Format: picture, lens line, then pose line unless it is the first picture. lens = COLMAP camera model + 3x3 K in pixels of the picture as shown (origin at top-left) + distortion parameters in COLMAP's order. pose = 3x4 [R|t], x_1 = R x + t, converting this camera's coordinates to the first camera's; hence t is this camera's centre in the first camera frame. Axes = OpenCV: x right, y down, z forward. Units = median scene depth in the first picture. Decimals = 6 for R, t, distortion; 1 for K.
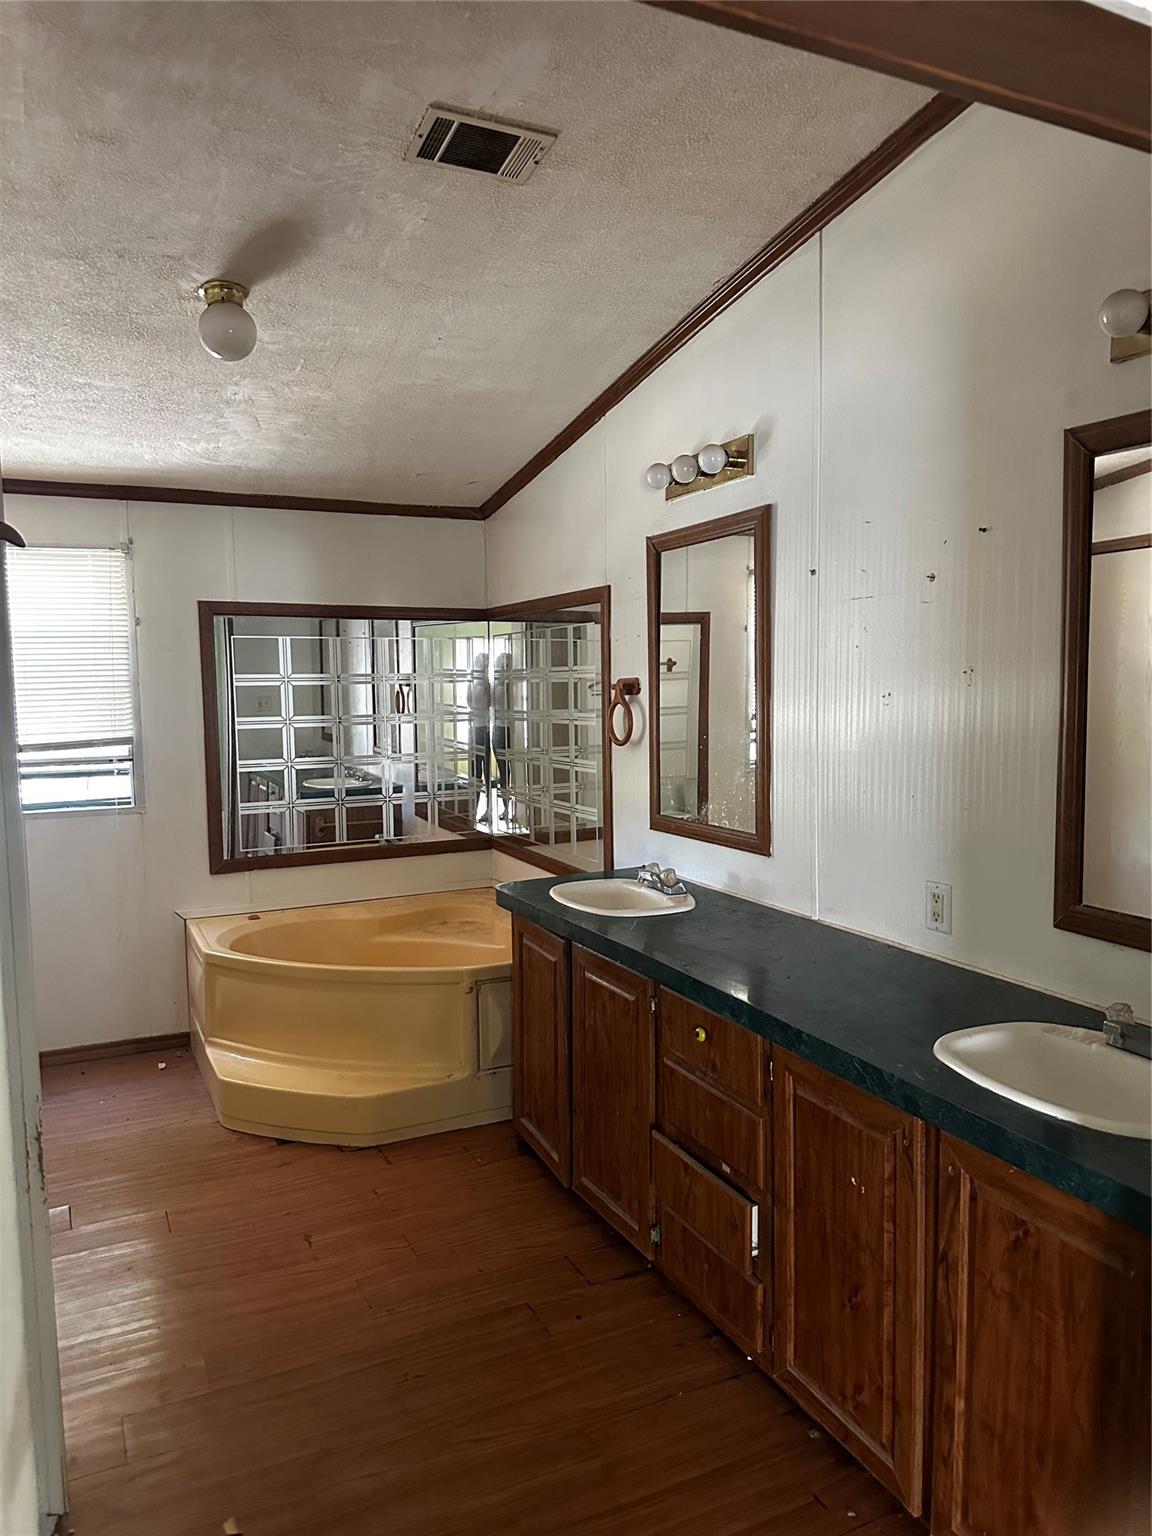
lens RADIAL K [[1058.9, 0, 576.0], [0, 1058.9, 768.0], [0, 0, 1]] dist [0.006218, -0.041172]
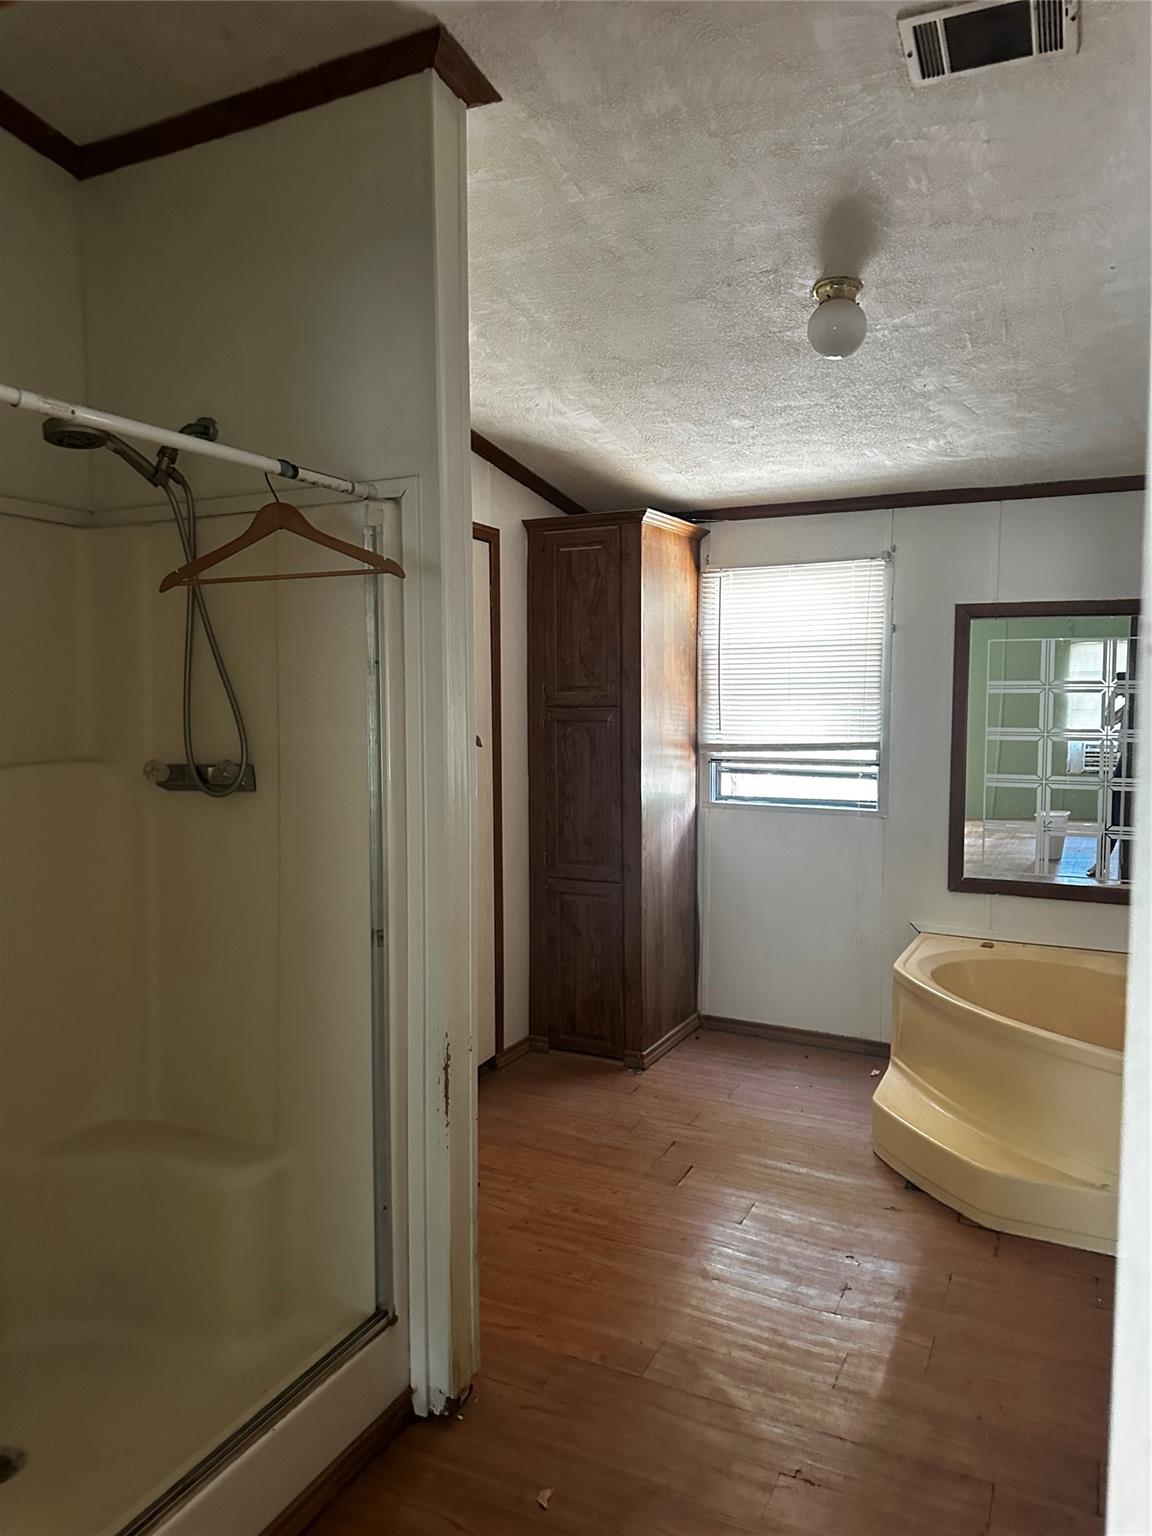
lens RADIAL K [[1056.5, 0, 572.4], [0, 1056.5, 755.0], [0, 0, 1]] dist [0.002705, -0.043273]
pose [[0.603068, 0.062534, -0.795235, 0.225834], [-0.076622, 0.996854, 0.020282, -0.016460], [0.794001, 0.048701, 0.605962, 0.169005]]
